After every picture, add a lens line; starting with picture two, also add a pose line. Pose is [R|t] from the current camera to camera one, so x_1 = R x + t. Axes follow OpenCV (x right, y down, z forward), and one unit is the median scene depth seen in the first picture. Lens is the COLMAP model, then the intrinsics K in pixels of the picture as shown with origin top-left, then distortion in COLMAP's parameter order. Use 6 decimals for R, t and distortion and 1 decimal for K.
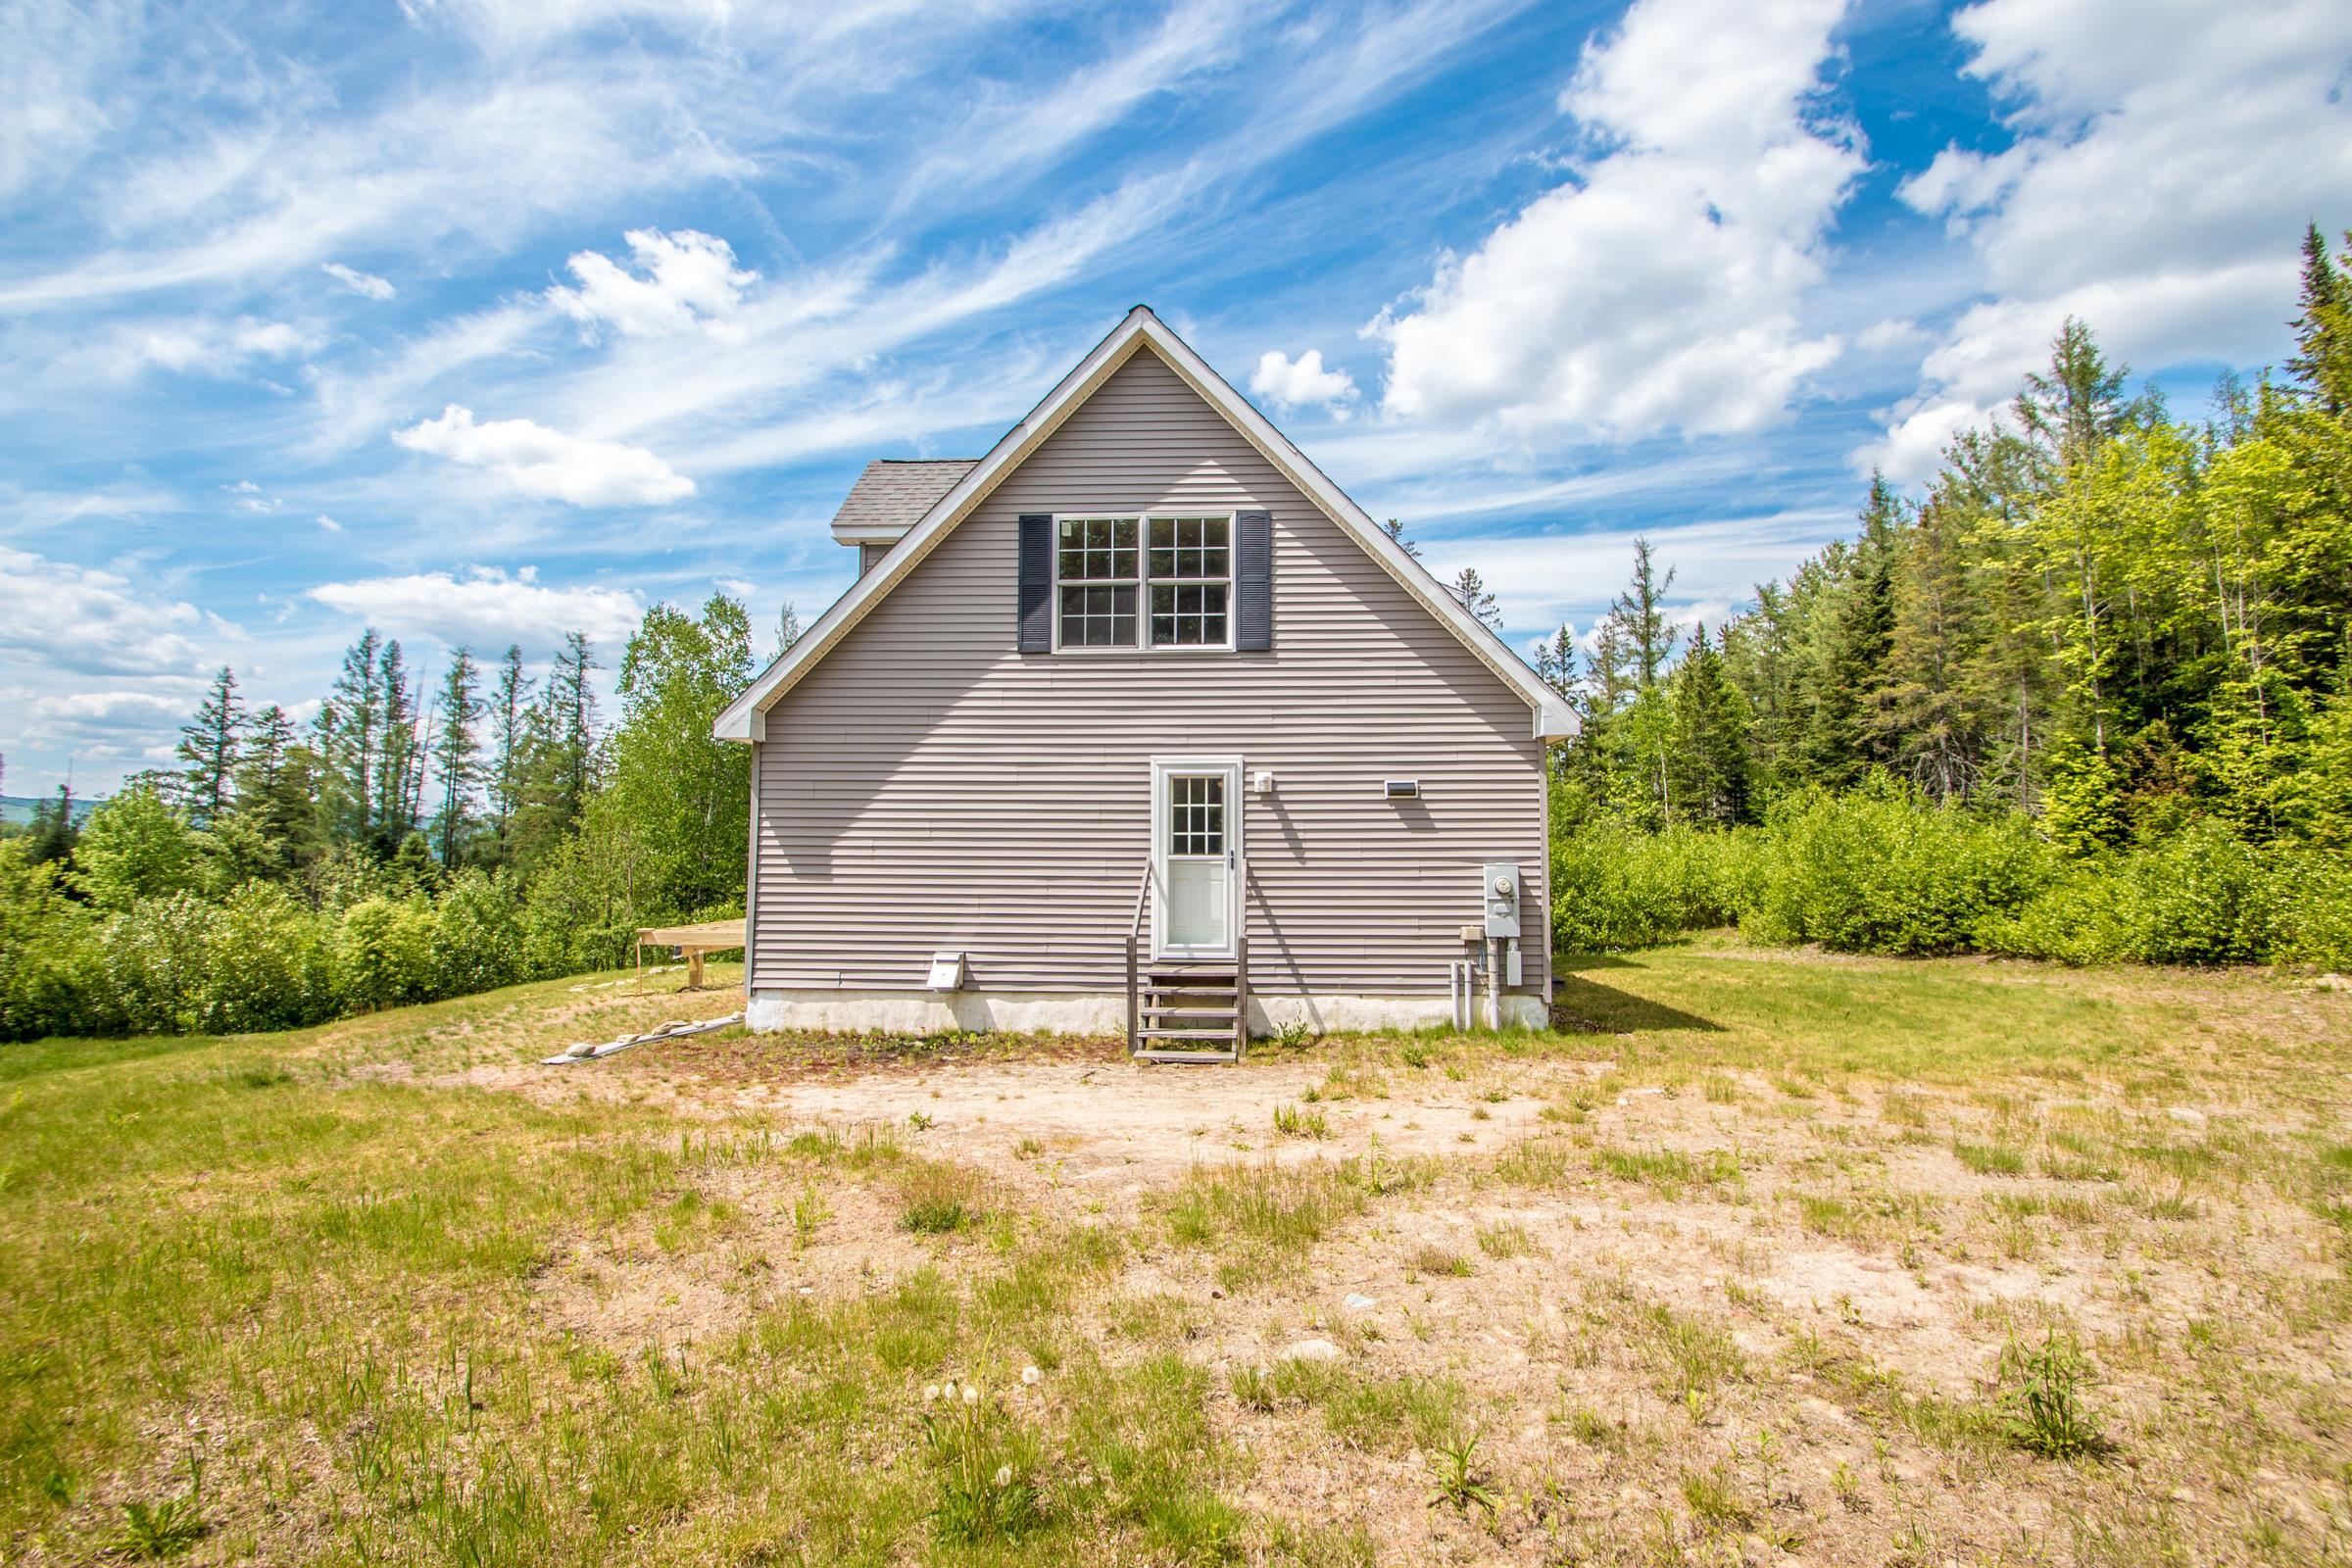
lens RADIAL K [[1182.3, 0, 1211.8], [0, 1182.3, 776.5], [0, 0, 1]] dist [-0.003545, -0.000004]
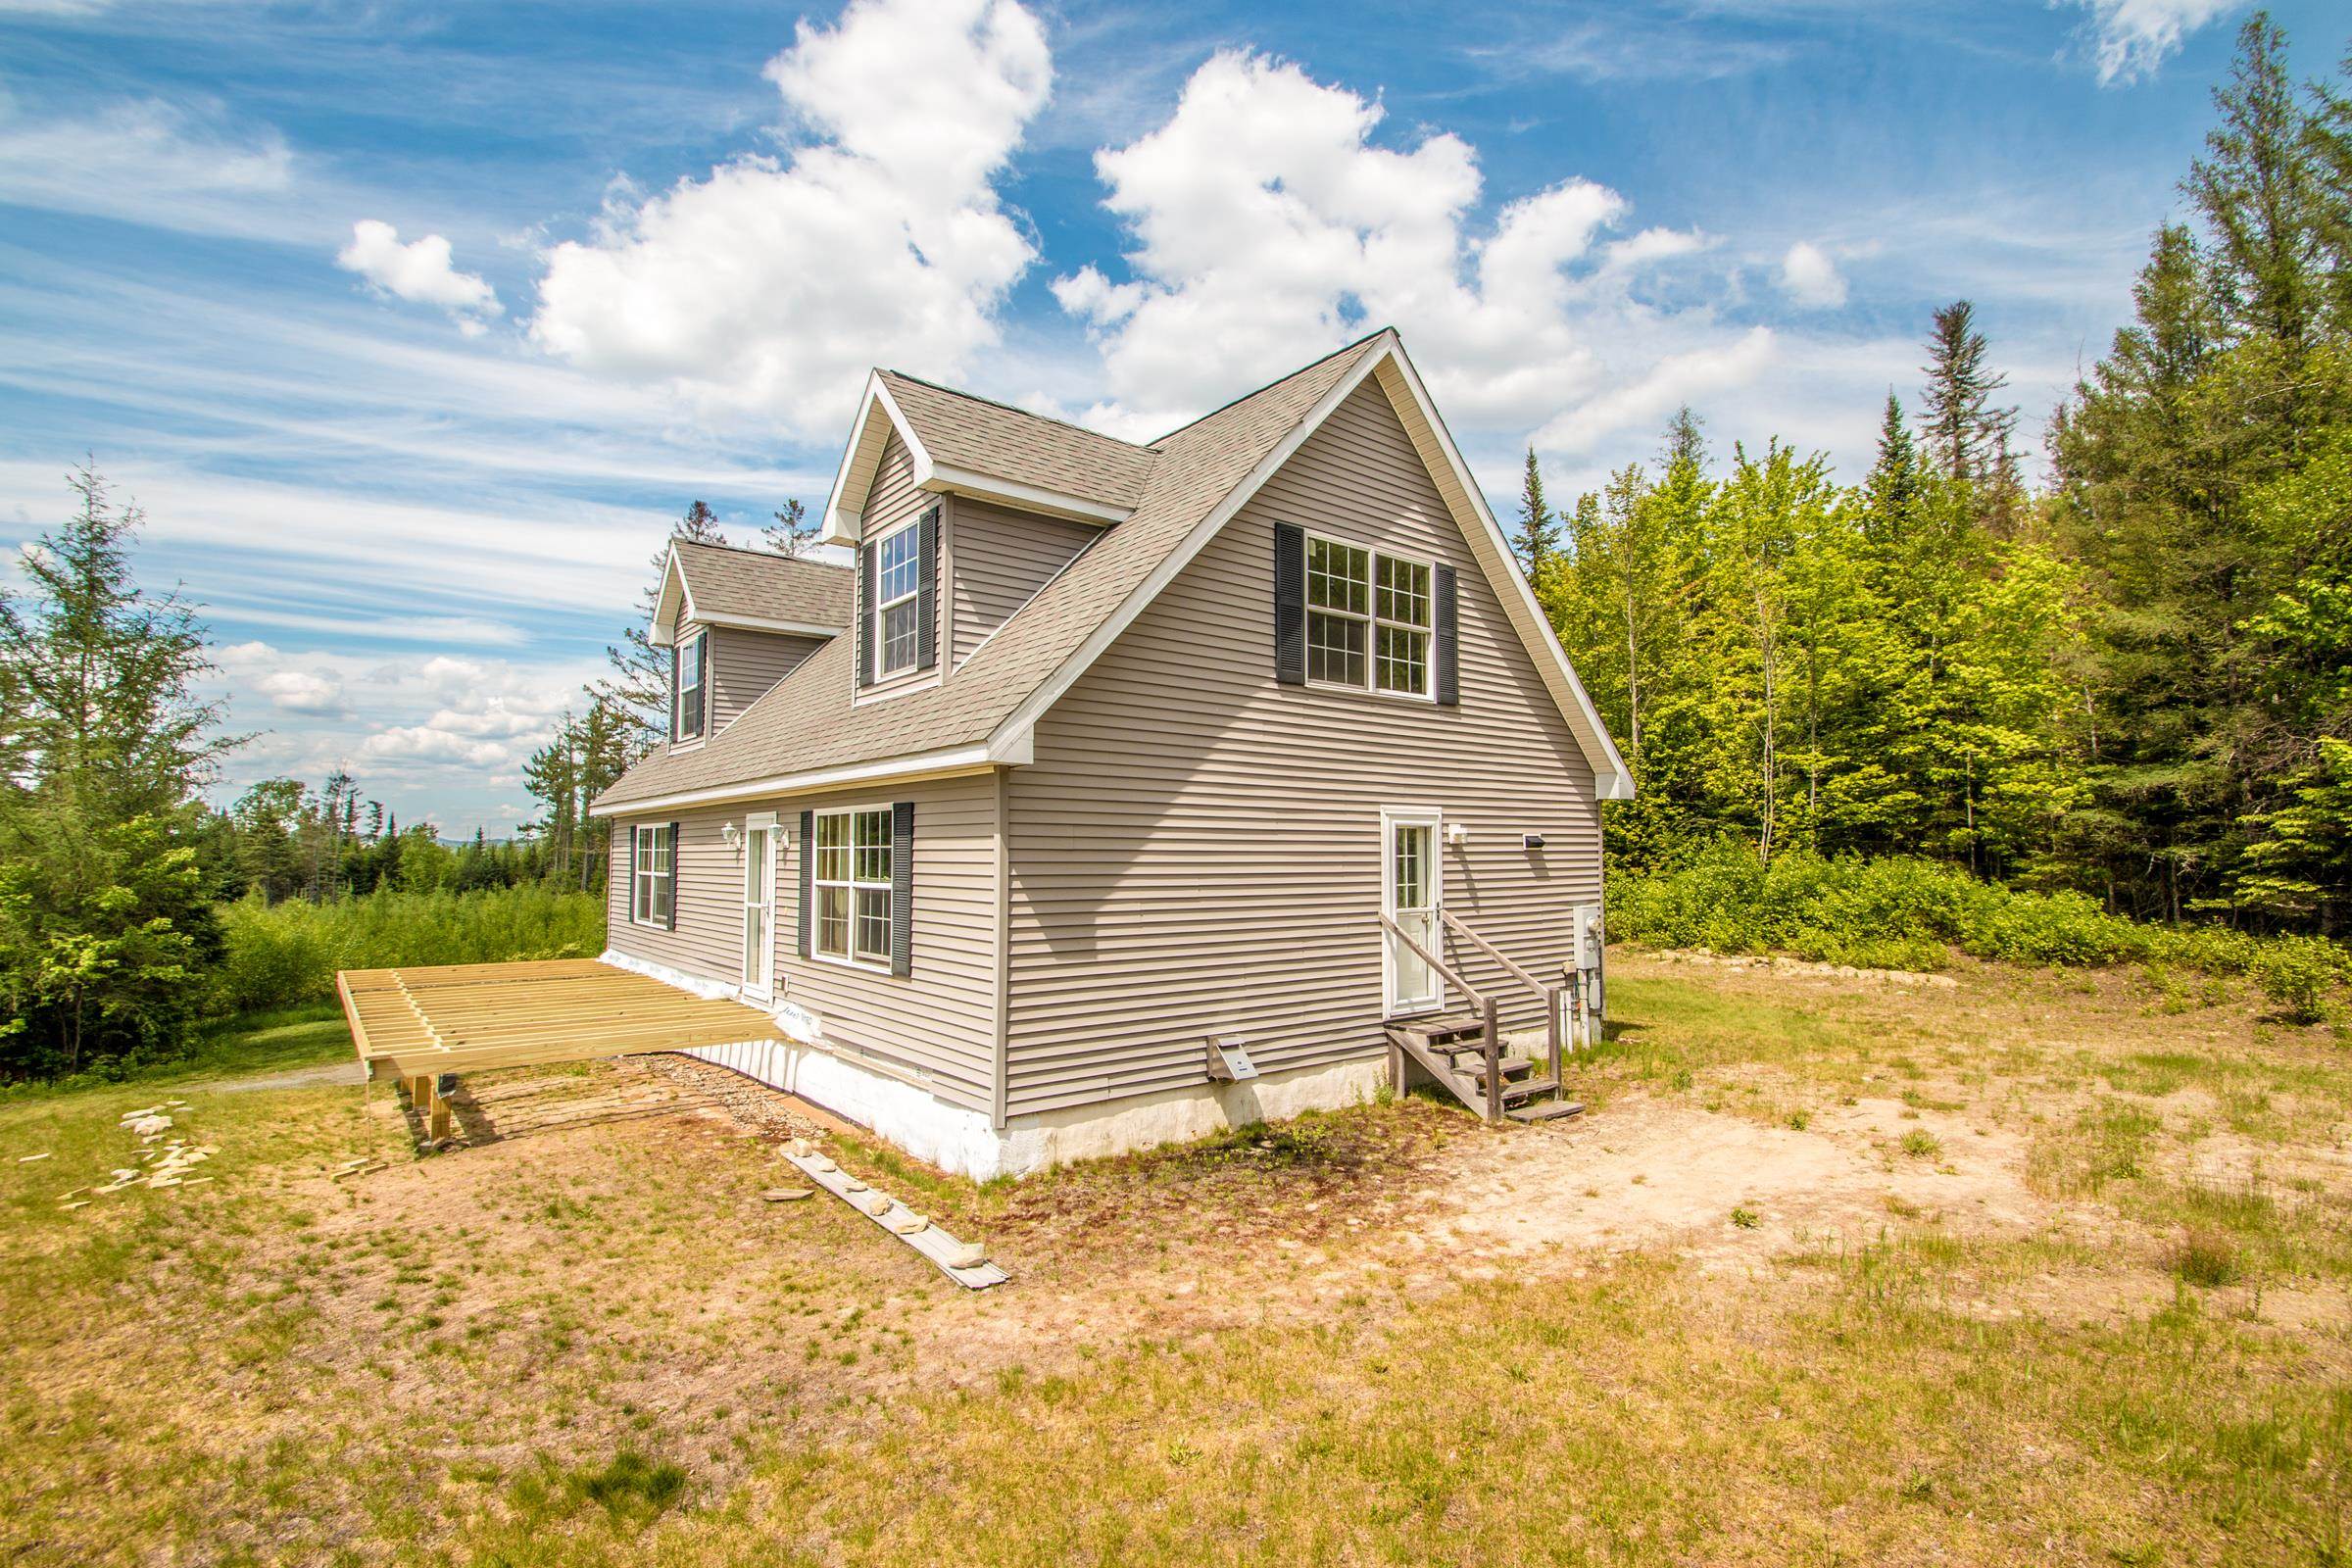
lens RADIAL K [[1125.1, 0, 1248.7], [0, 1125.1, 792.1], [0, 0, 1]] dist [0.011073, -0.000123]
pose [[0.708543, 0.034827, 0.704808, -0.757752], [-0.053177, 0.998577, 0.004115, -0.025506], [-0.703661, -0.040395, 0.709387, 0.425062]]
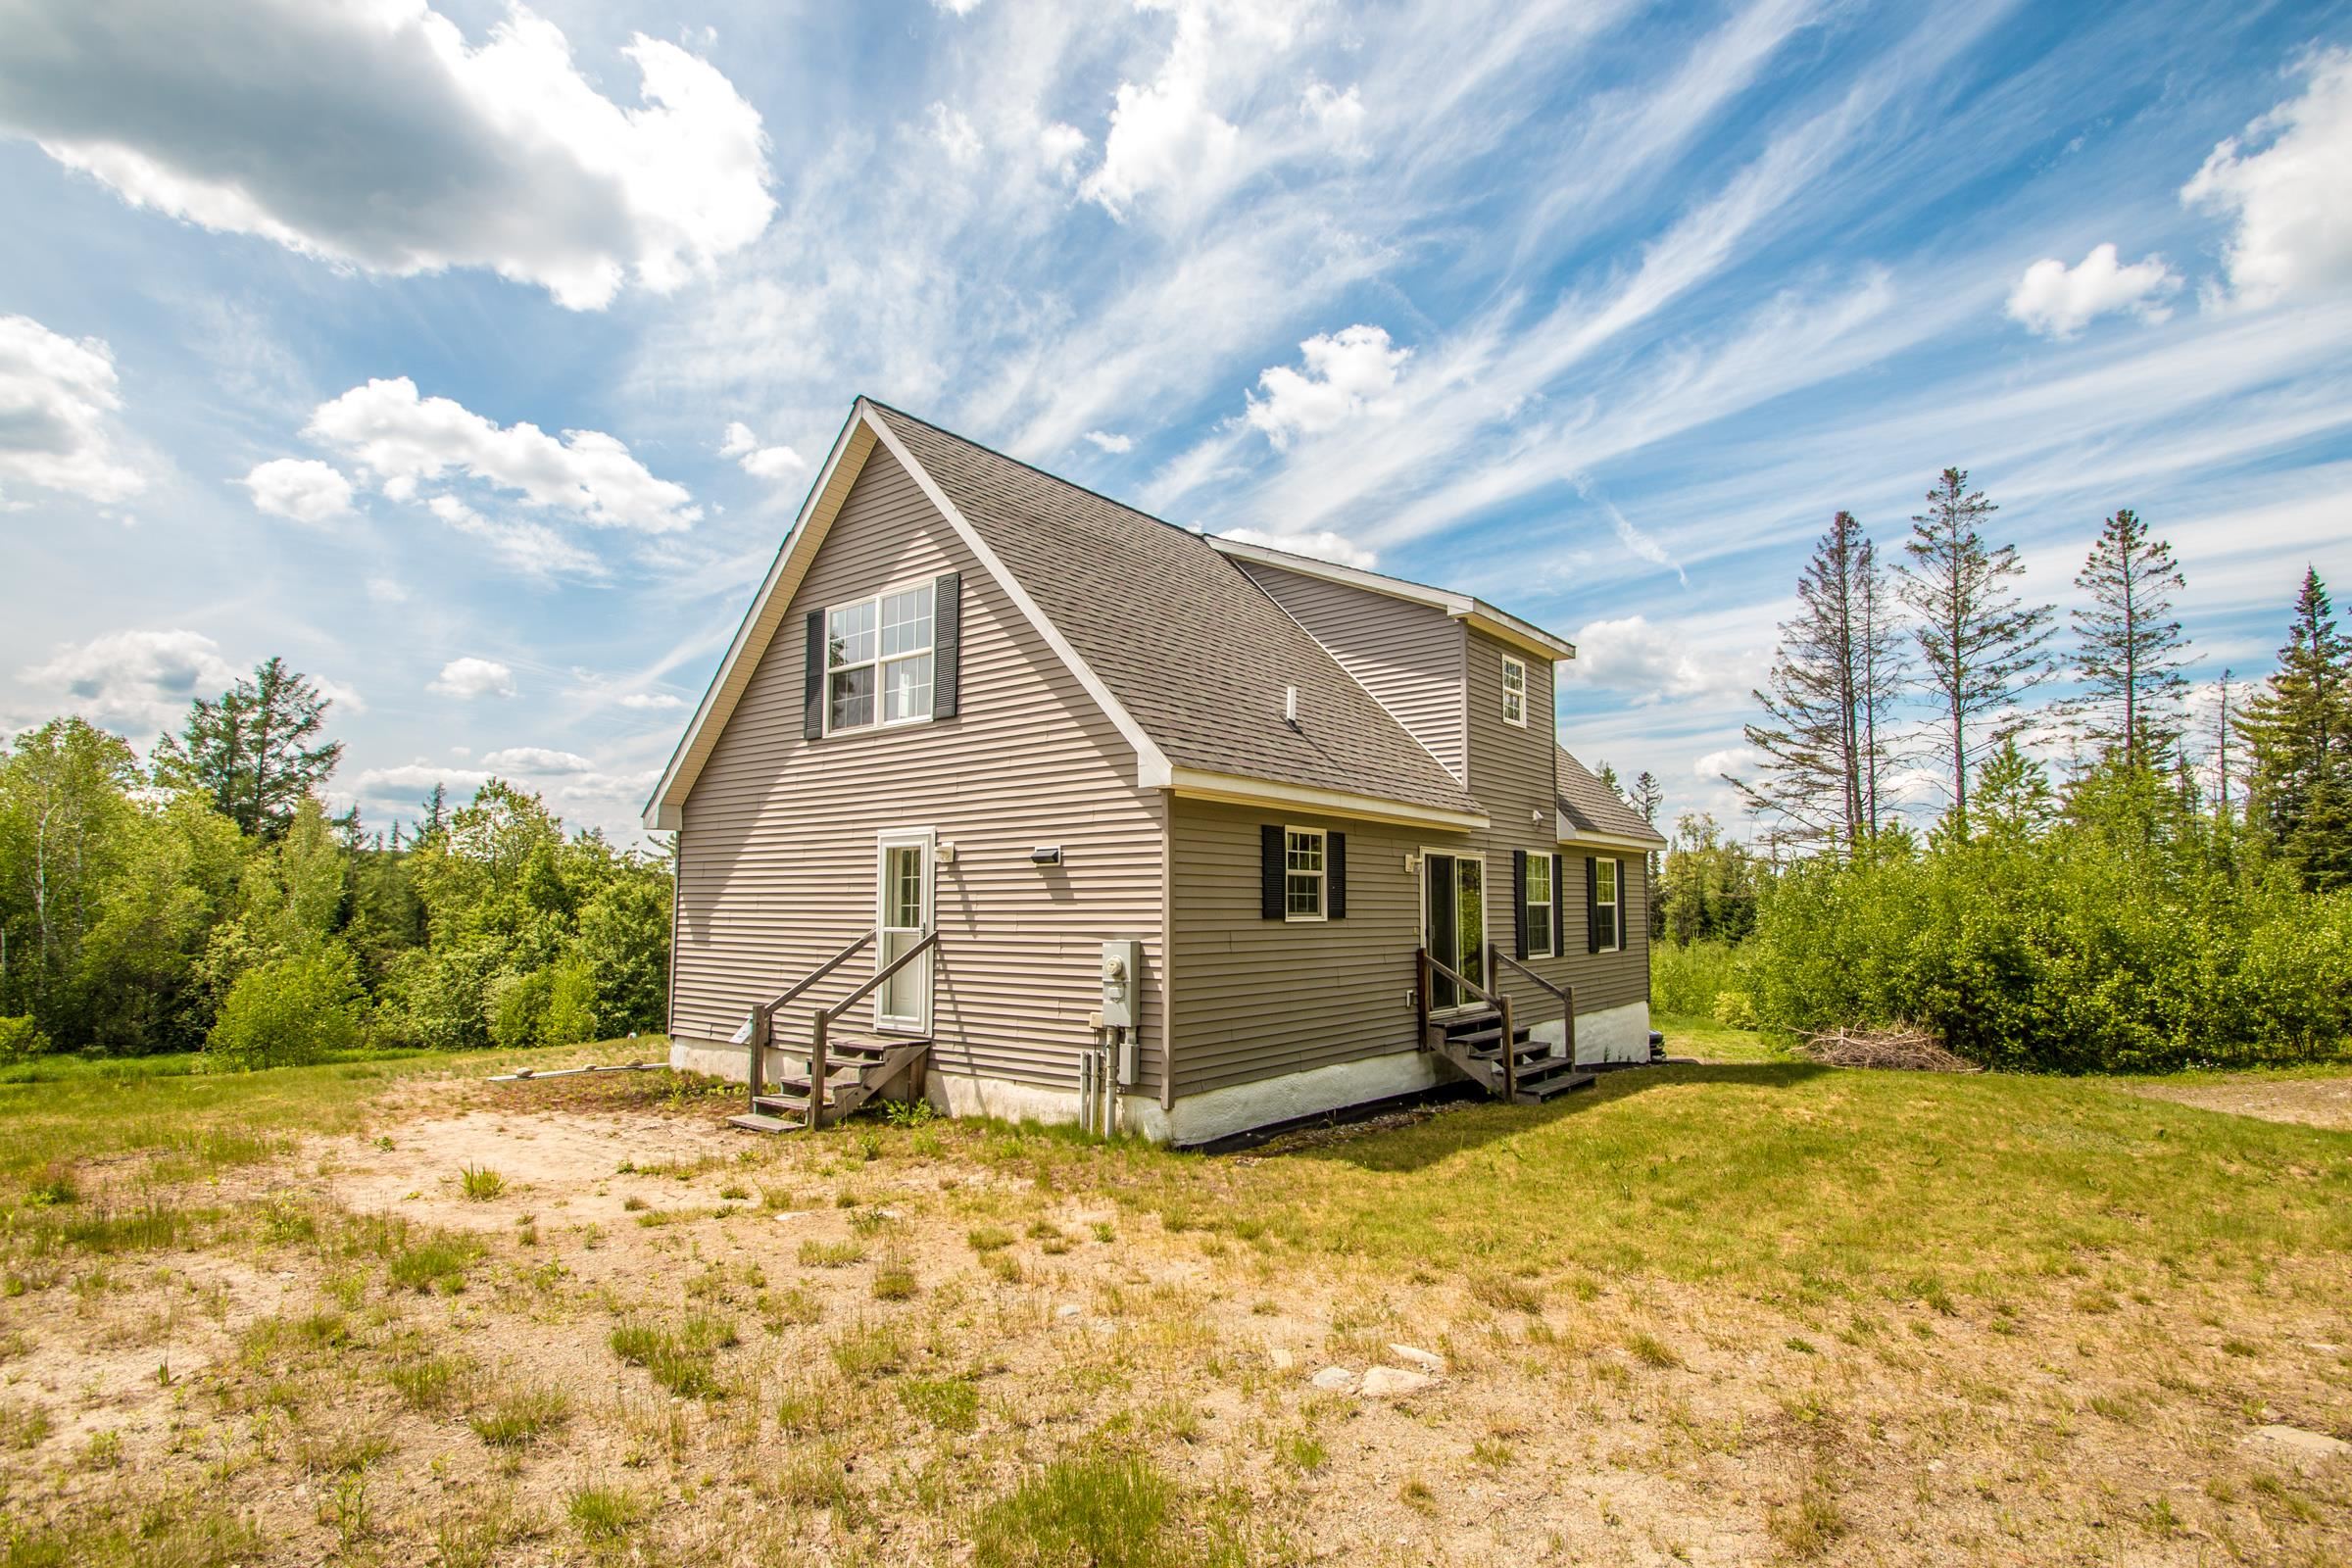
lens RADIAL K [[1125.1, 0, 1248.7], [0, 1125.1, 792.1], [0, 0, 1]] dist [0.011073, -0.000123]
pose [[0.834907, -0.059944, -0.547117, 0.744901], [0.059963, 0.998041, -0.017844, -0.013309], [0.547114, -0.017908, 0.836866, 0.351751]]
